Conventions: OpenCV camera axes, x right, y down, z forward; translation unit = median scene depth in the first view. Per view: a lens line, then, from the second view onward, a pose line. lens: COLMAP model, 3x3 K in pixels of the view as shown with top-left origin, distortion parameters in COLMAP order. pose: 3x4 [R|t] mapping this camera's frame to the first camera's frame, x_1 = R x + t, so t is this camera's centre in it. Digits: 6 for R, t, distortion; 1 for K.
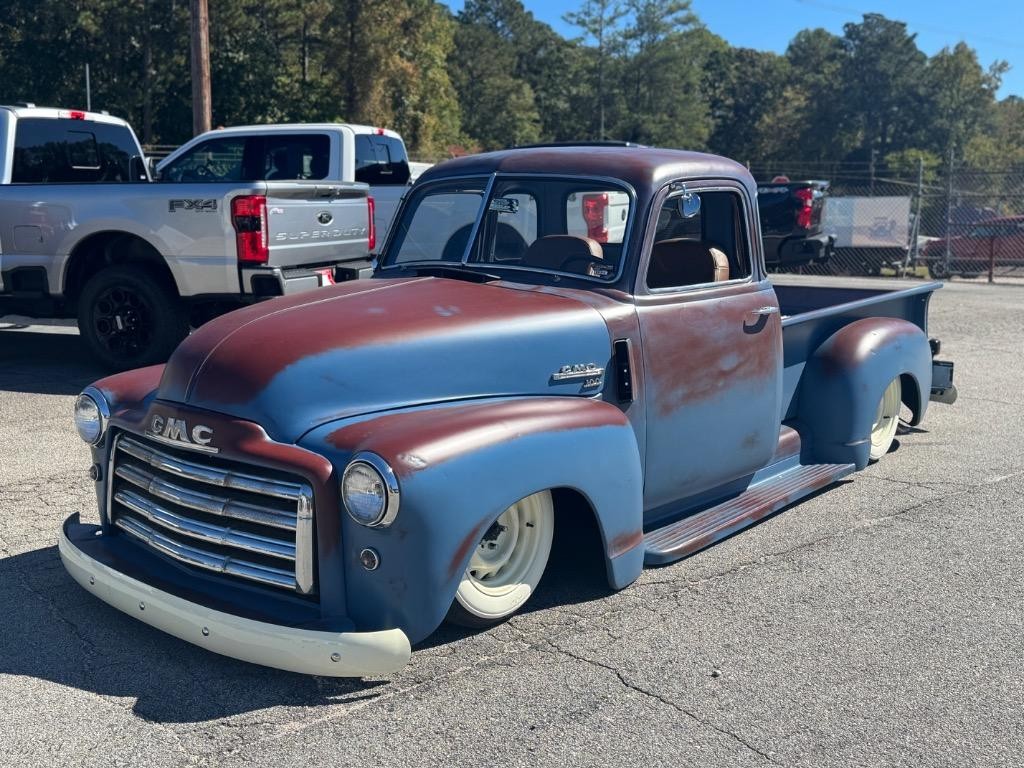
lens RADIAL K [[1111.9, 0, 512.0], [0, 1111.9, 384.0], [0, 0, 1]] dist [-0.000279, -0.016982]
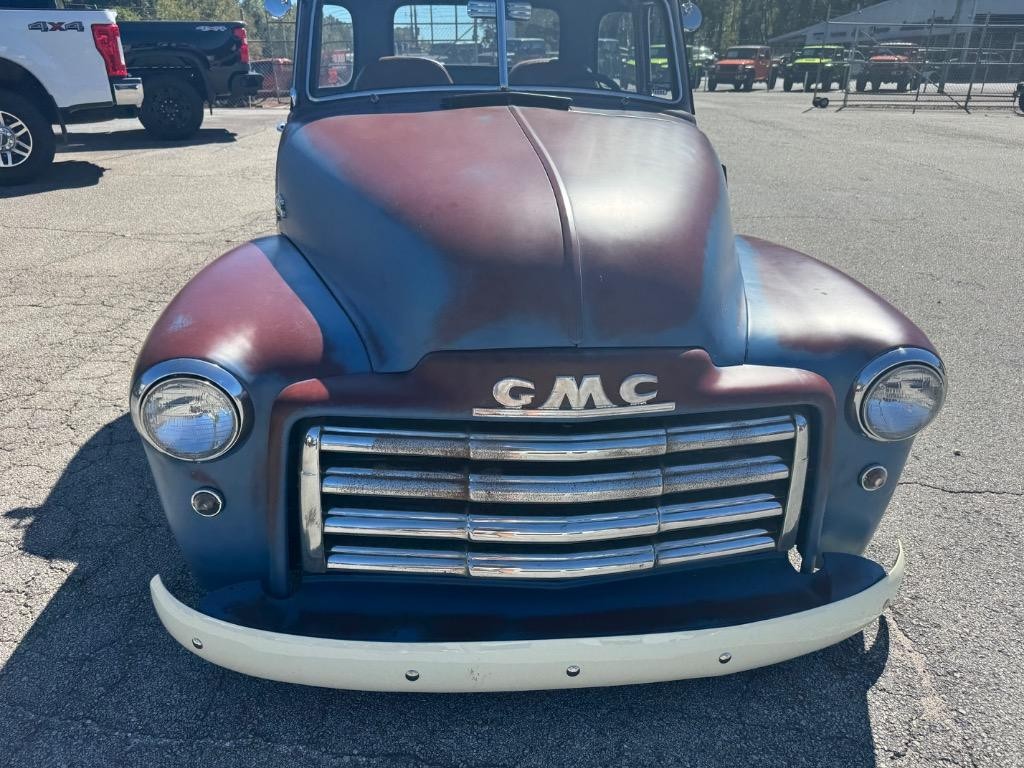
lens RADIAL K [[726.0, 0, 511.0], [0, 726.0, 390.3], [0, 0, 1]] dist [-0.001655, -0.005290]
pose [[0.689092, -0.290107, 0.664071, -0.600247], [0.097921, 0.945243, 0.311330, -0.086563], [-0.718028, -0.149508, 0.679767, 0.785063]]
